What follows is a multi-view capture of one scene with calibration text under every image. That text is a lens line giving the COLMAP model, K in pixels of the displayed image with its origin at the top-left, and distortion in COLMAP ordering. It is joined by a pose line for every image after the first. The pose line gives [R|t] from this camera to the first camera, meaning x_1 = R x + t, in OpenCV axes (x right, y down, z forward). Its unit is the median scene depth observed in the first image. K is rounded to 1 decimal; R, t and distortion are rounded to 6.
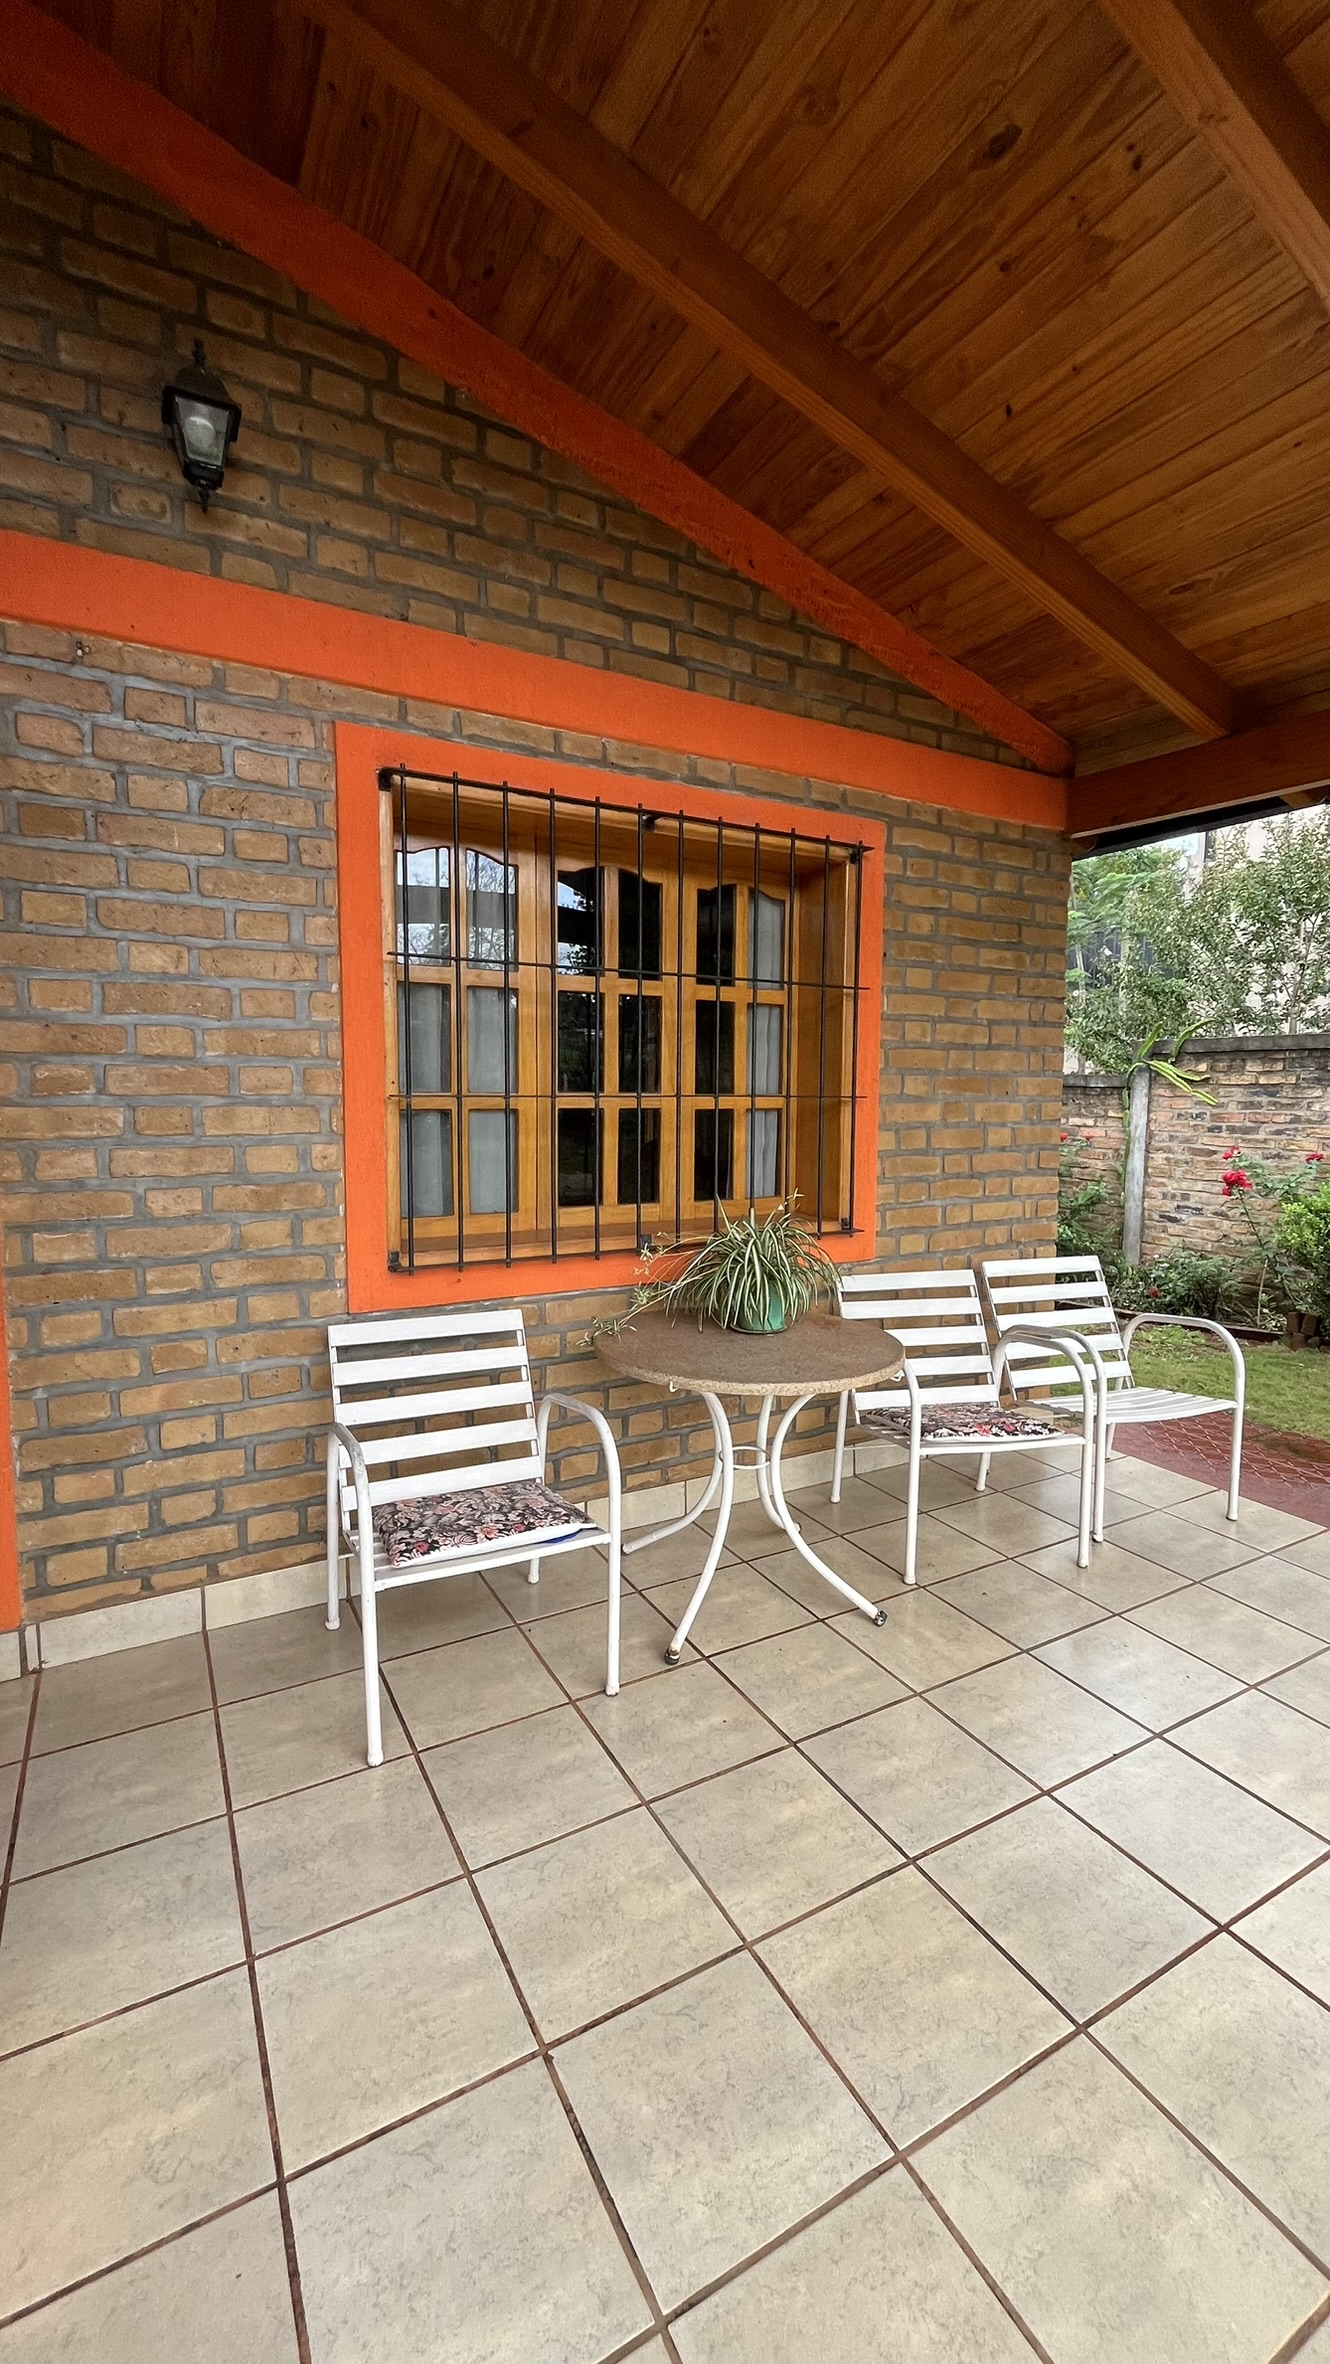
lens RADIAL K [[968.5, 0, 661.8], [0, 968.5, 1178.4], [0, 0, 1]] dist [-0.001971, 0.000014]
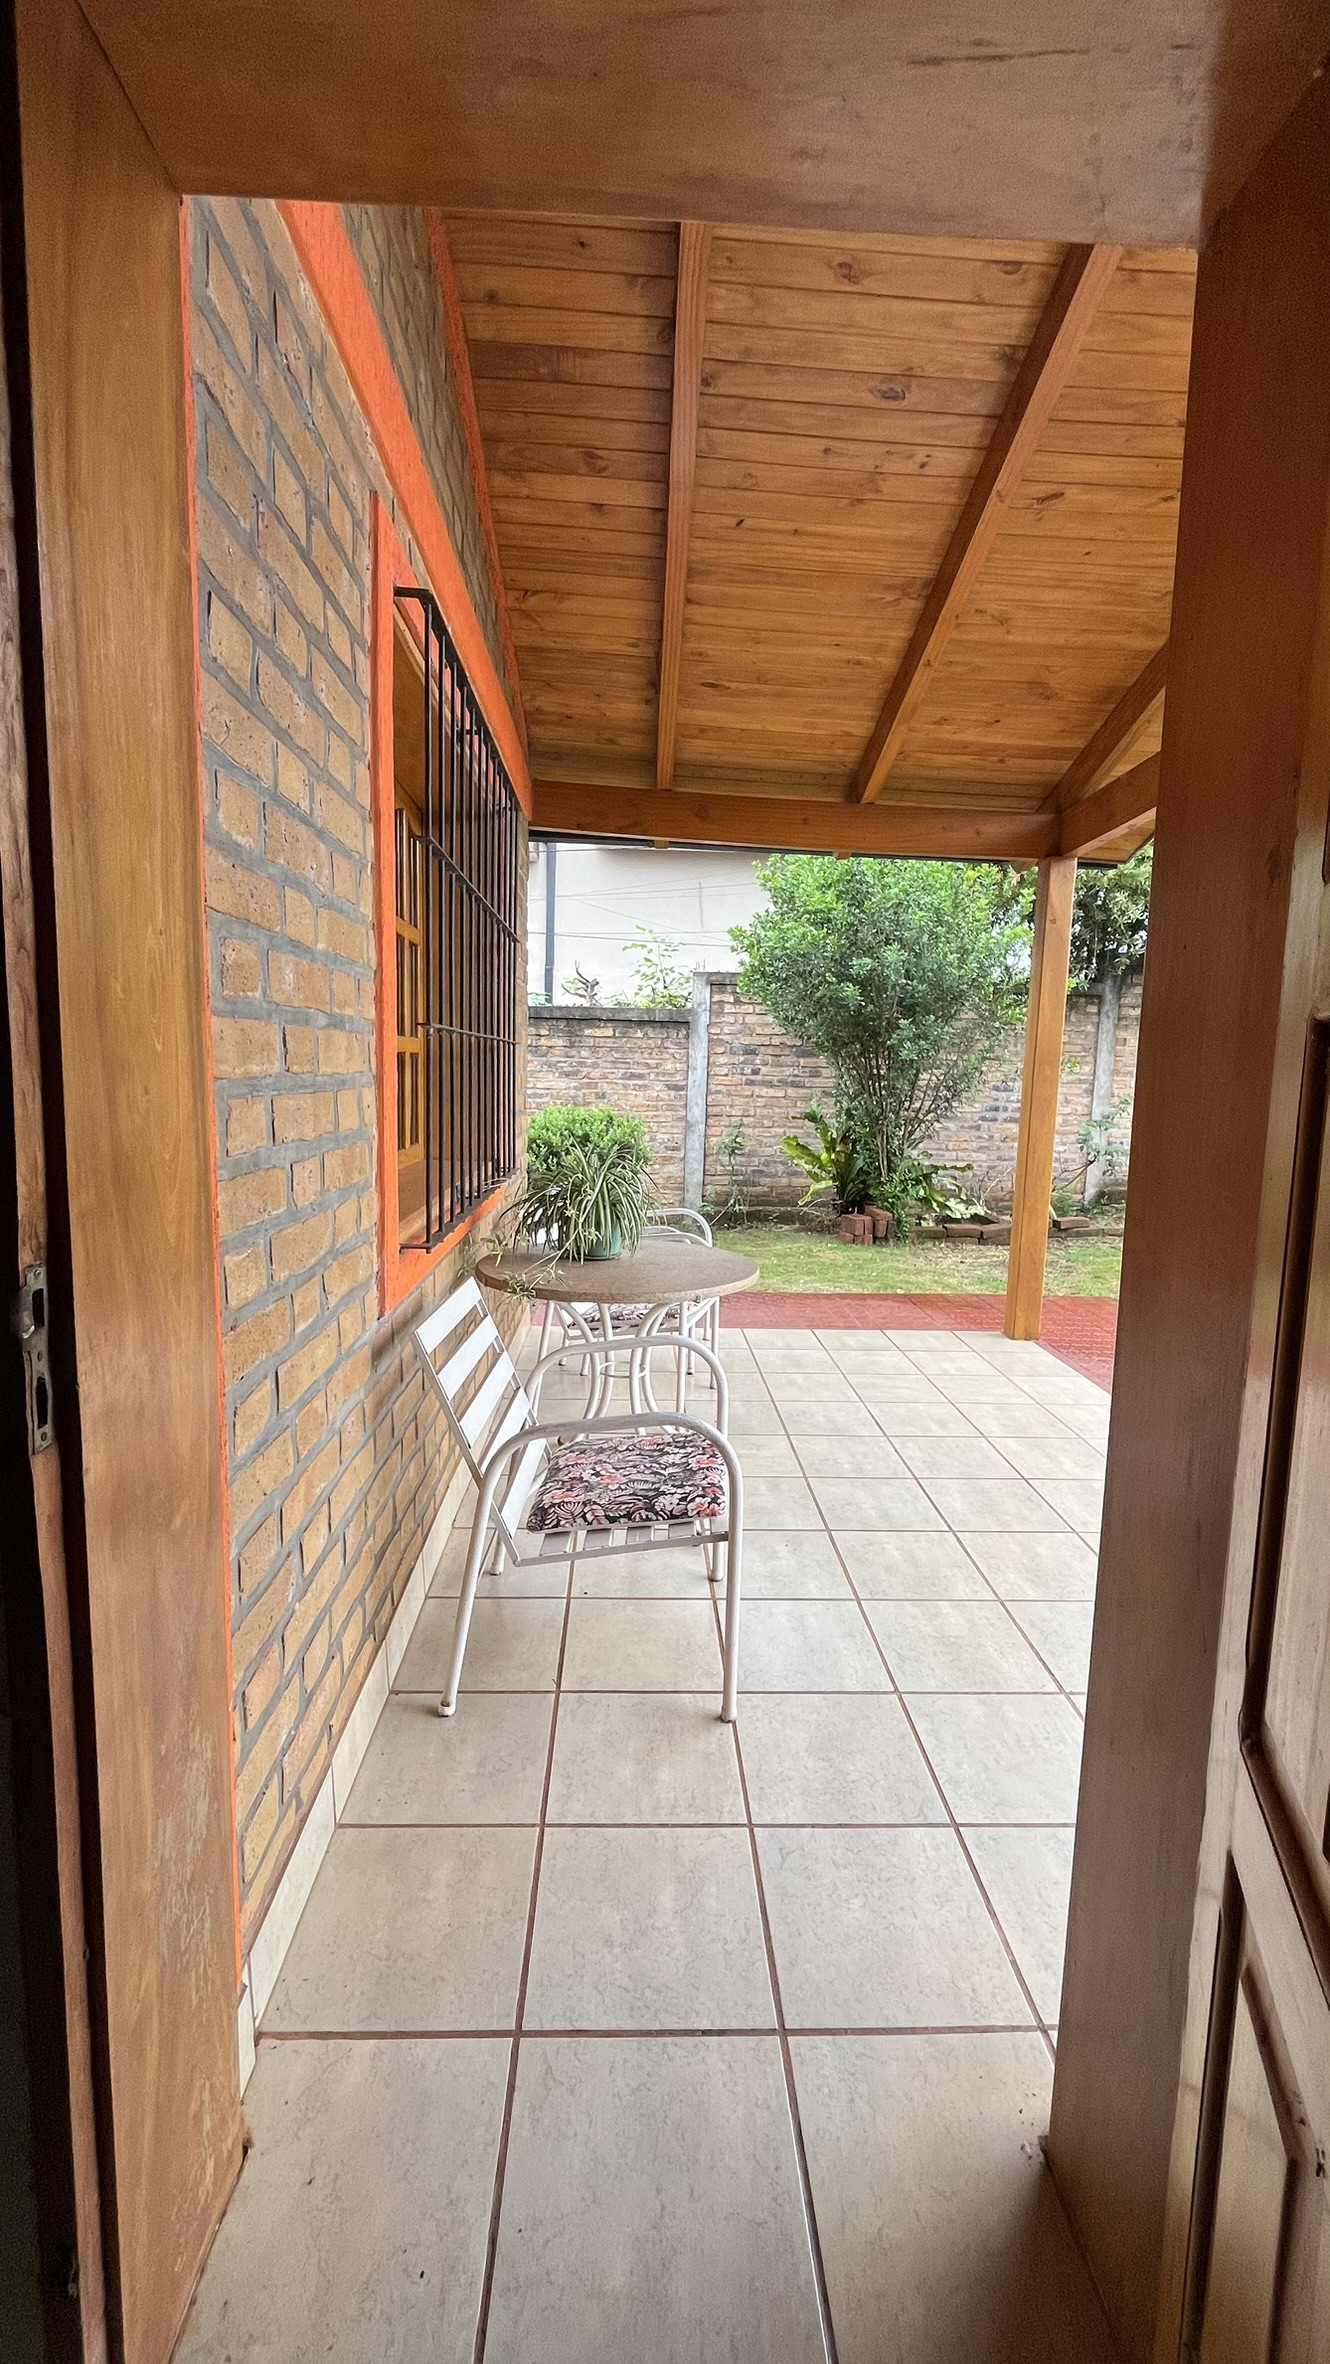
lens RADIAL K [[968.5, 0, 666.9], [0, 968.5, 1179.6], [0, 0, 1]] dist [-0.001971, 0.000014]
pose [[0.446681, -0.096836, 0.889437, -0.699283], [0.057748, 0.995173, 0.079347, -0.008713], [-0.892828, 0.015920, 0.450117, 0.375818]]
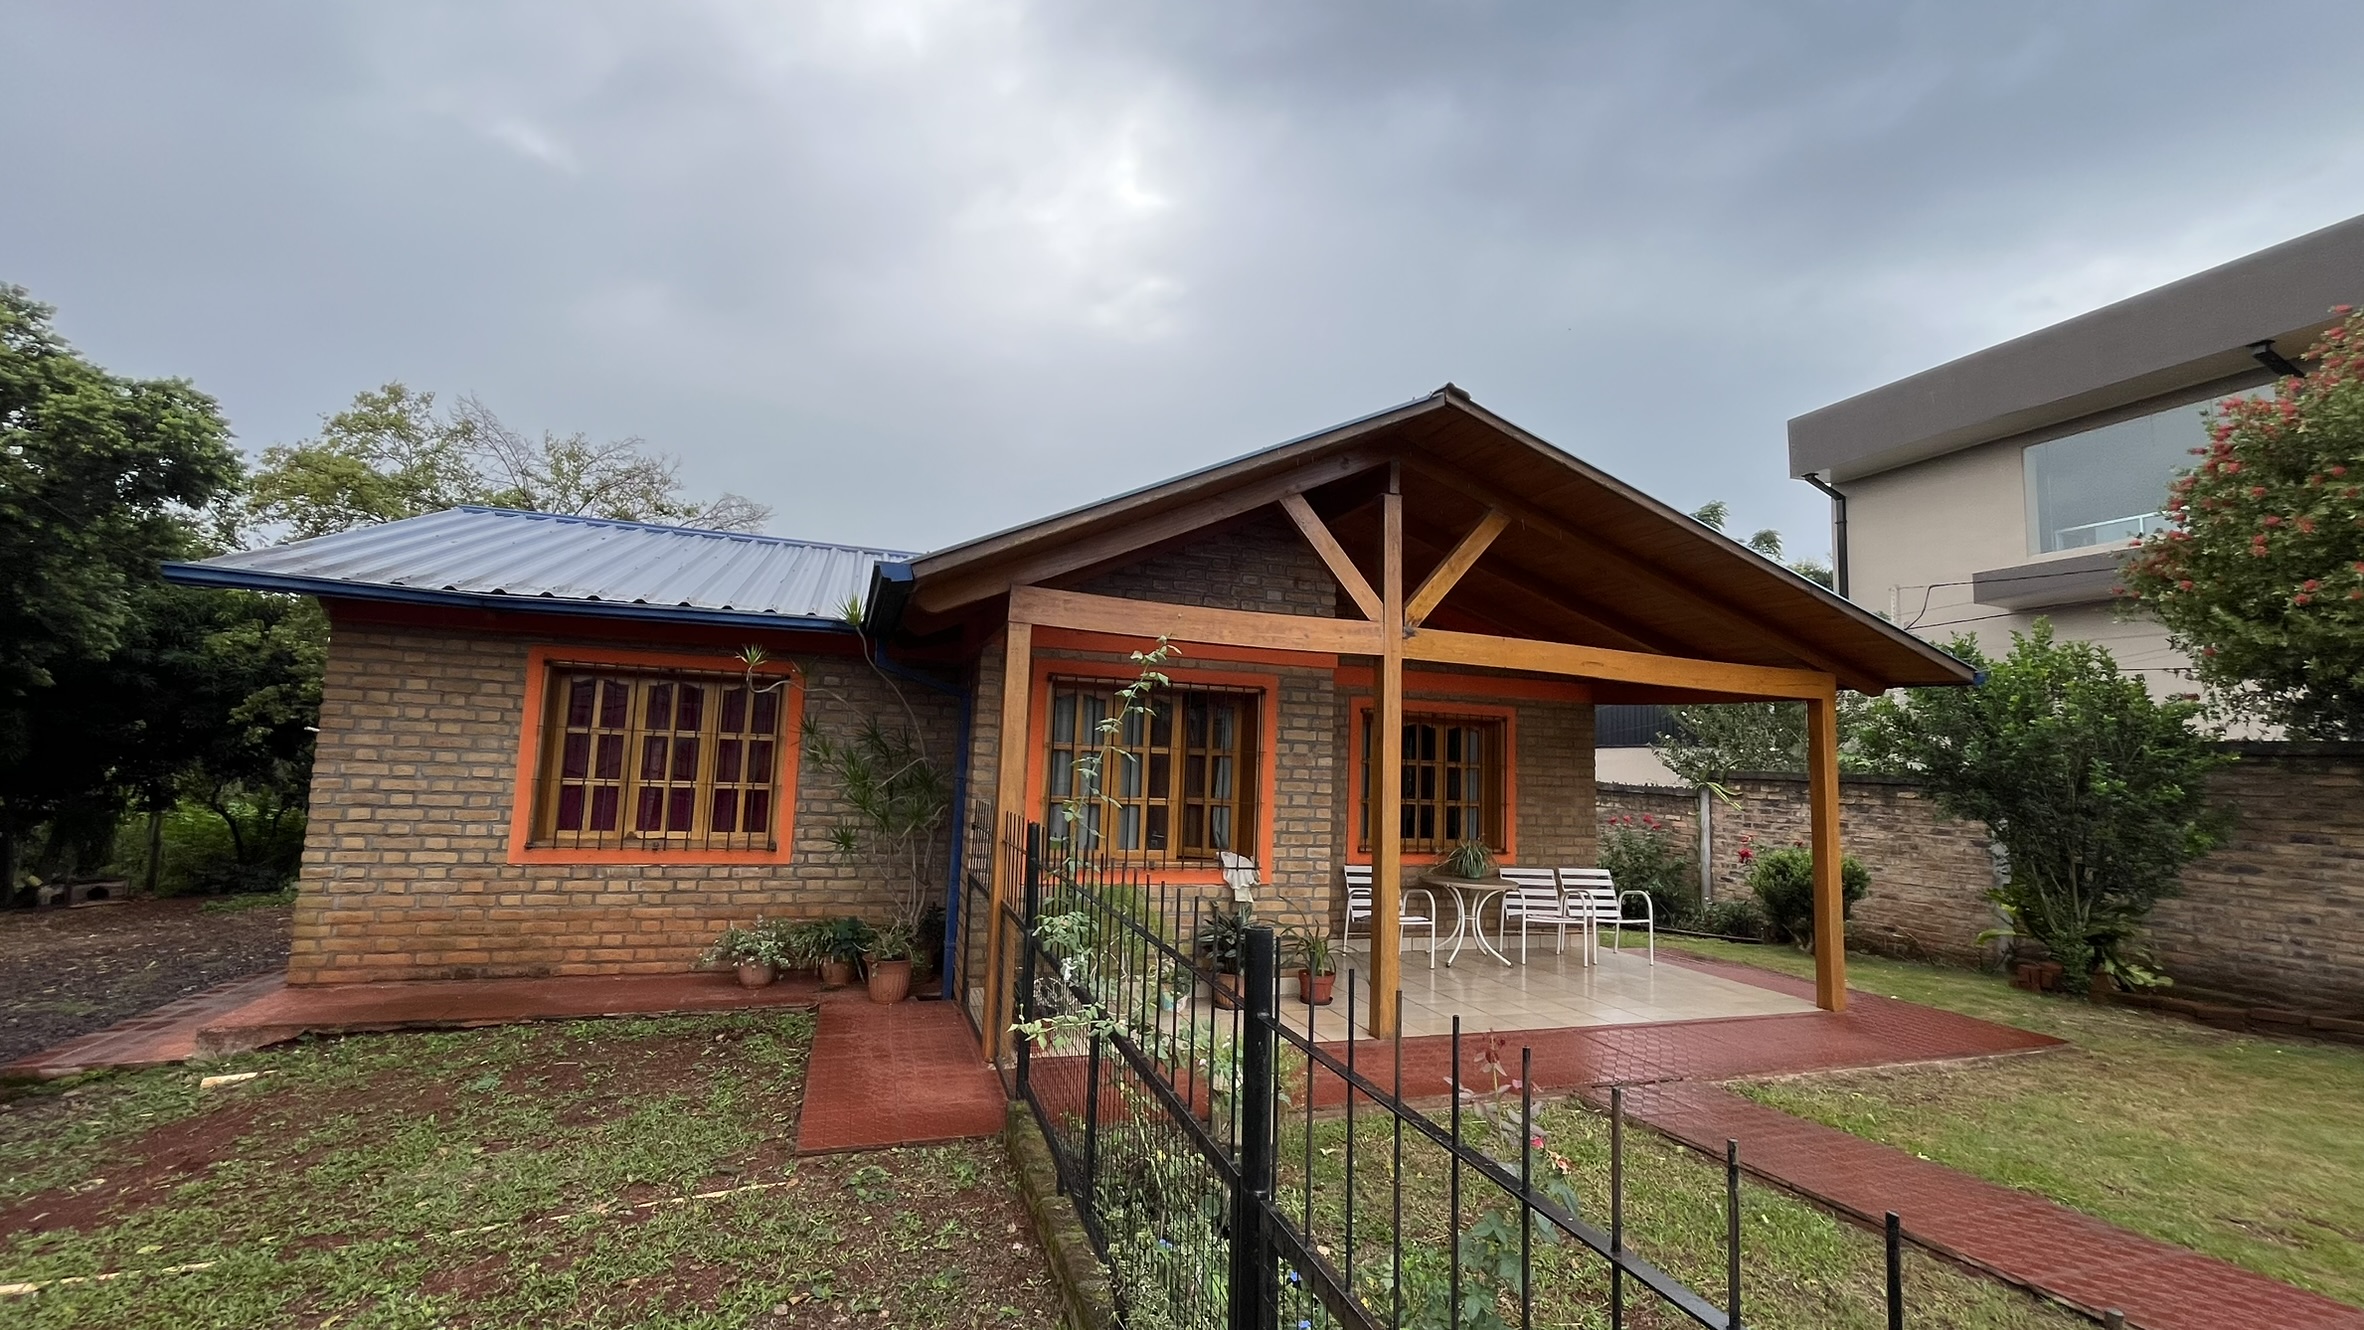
lens RADIAL K [[968.5, 0, 1192.4], [0, 968.5, 662.5], [0, 0, 1]] dist [-0.001971, 0.000014]
pose [[0.985288, 0.014362, -0.170295, -0.219875], [-0.047689, 0.979986, -0.193268, 0.098357], [0.164112, 0.198545, 0.966254, -1.911277]]
